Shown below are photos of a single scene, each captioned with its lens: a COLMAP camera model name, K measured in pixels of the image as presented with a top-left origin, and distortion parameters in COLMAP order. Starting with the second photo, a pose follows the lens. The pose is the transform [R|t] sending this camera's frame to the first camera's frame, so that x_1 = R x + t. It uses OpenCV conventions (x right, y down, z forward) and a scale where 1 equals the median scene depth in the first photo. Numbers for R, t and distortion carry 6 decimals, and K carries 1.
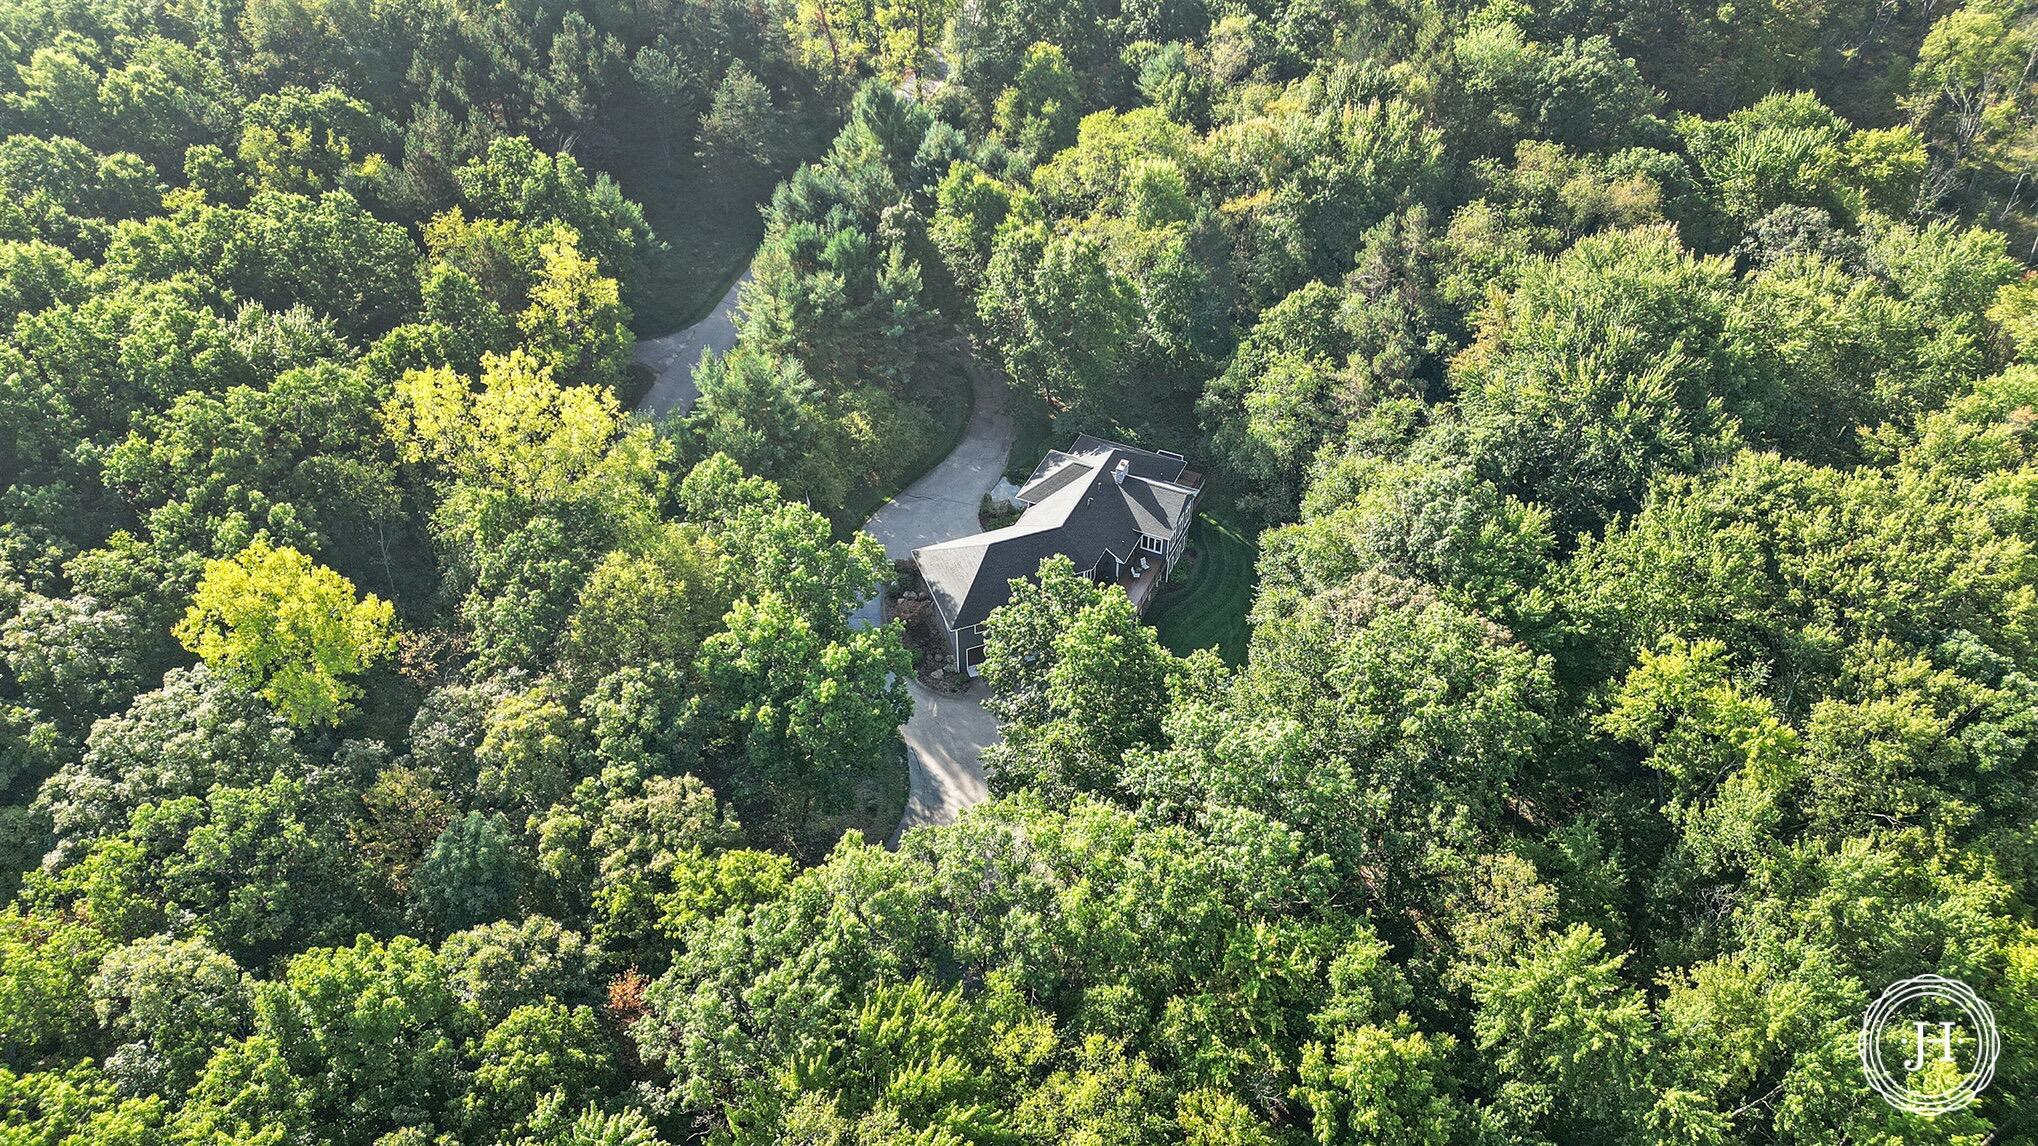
lens RADIAL K [[1418.5, 0, 1019.0], [0, 1418.5, 573.0], [0, 0, 1]] dist [0.084662, -0.133867]
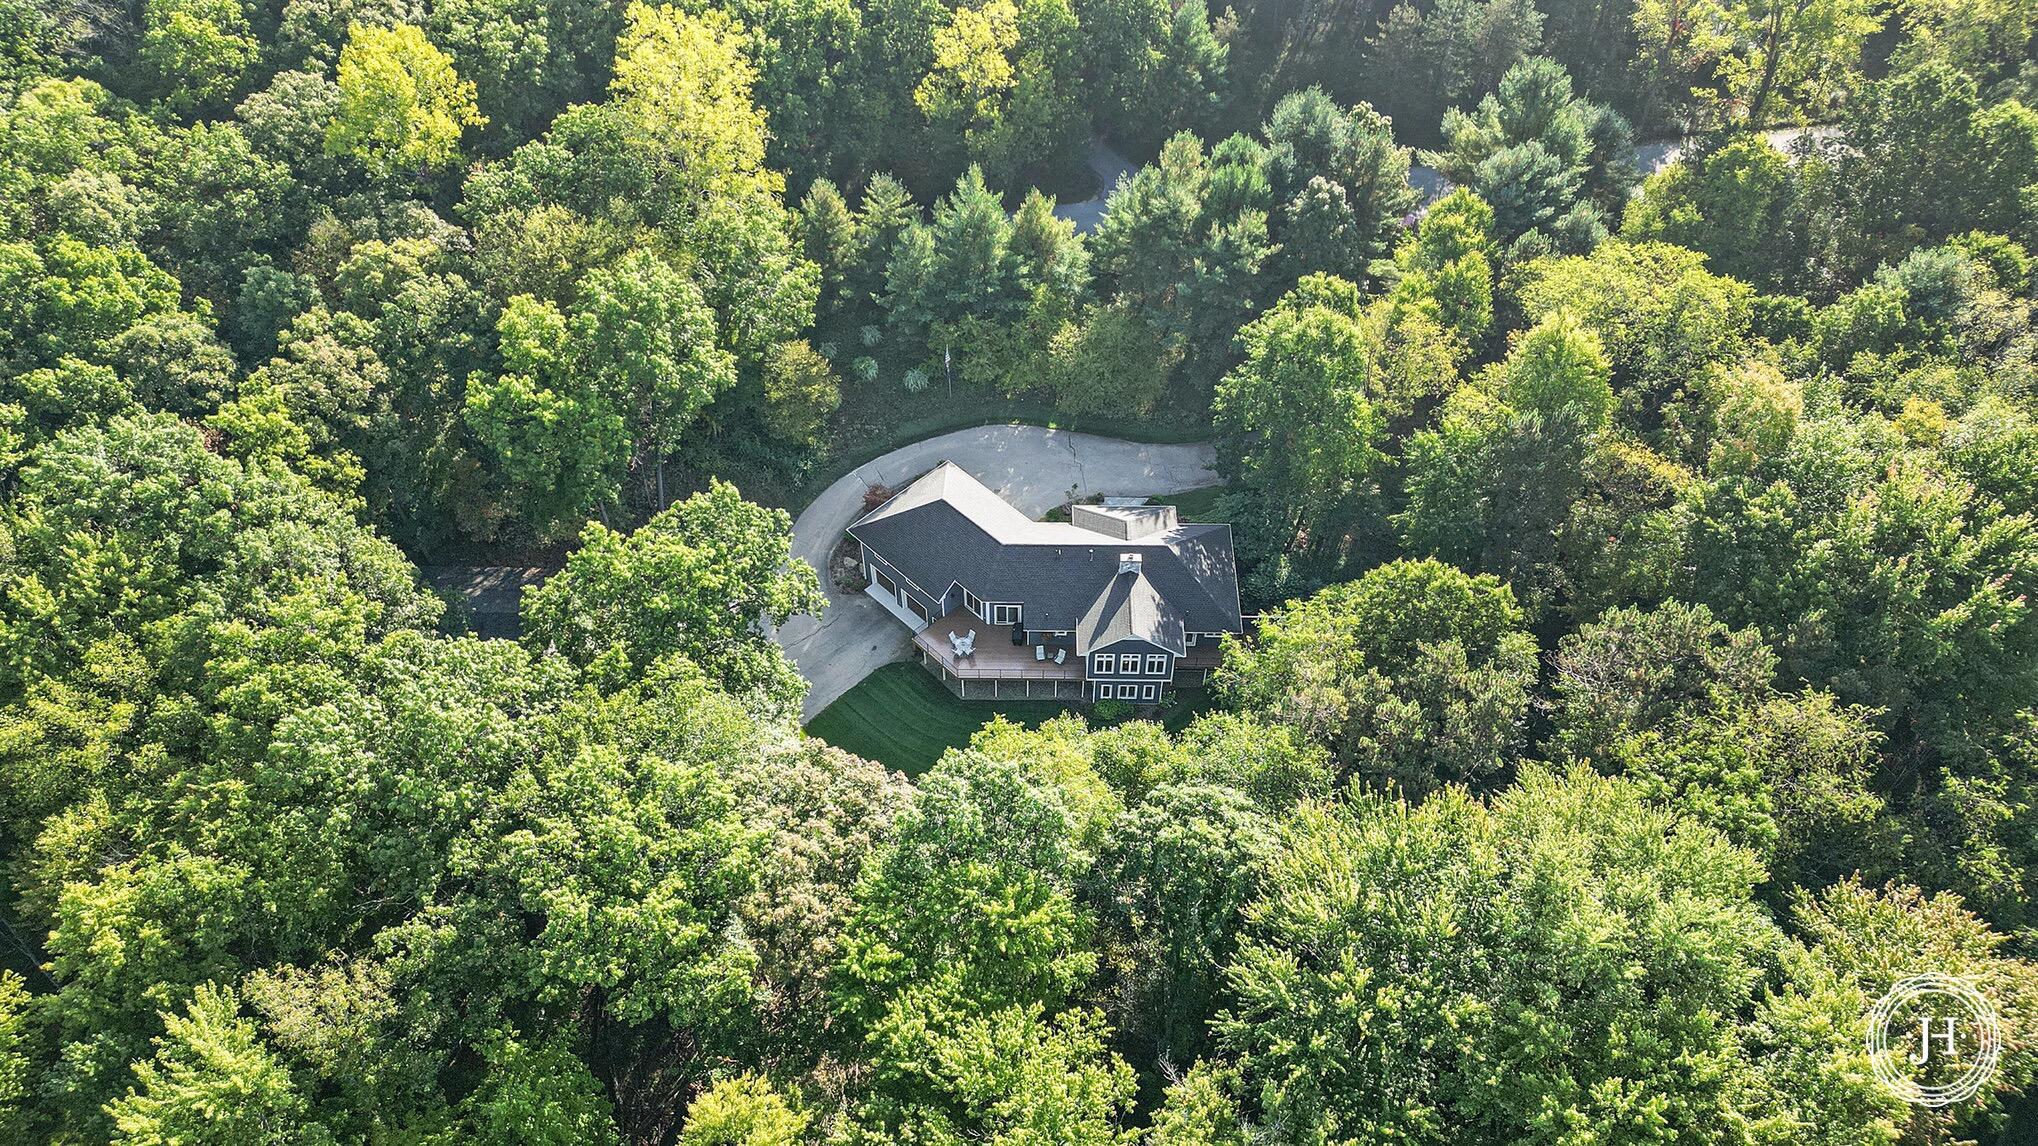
lens RADIAL K [[1418.5, 0, 1019.0], [0, 1418.5, 573.0], [0, 0, 1]] dist [0.084662, -0.133867]
pose [[0.349290, 0.675699, -0.649175, 0.587179], [-0.613829, 0.688458, 0.386315, -0.345112], [0.707962, 0.263547, 0.655235, 0.429900]]
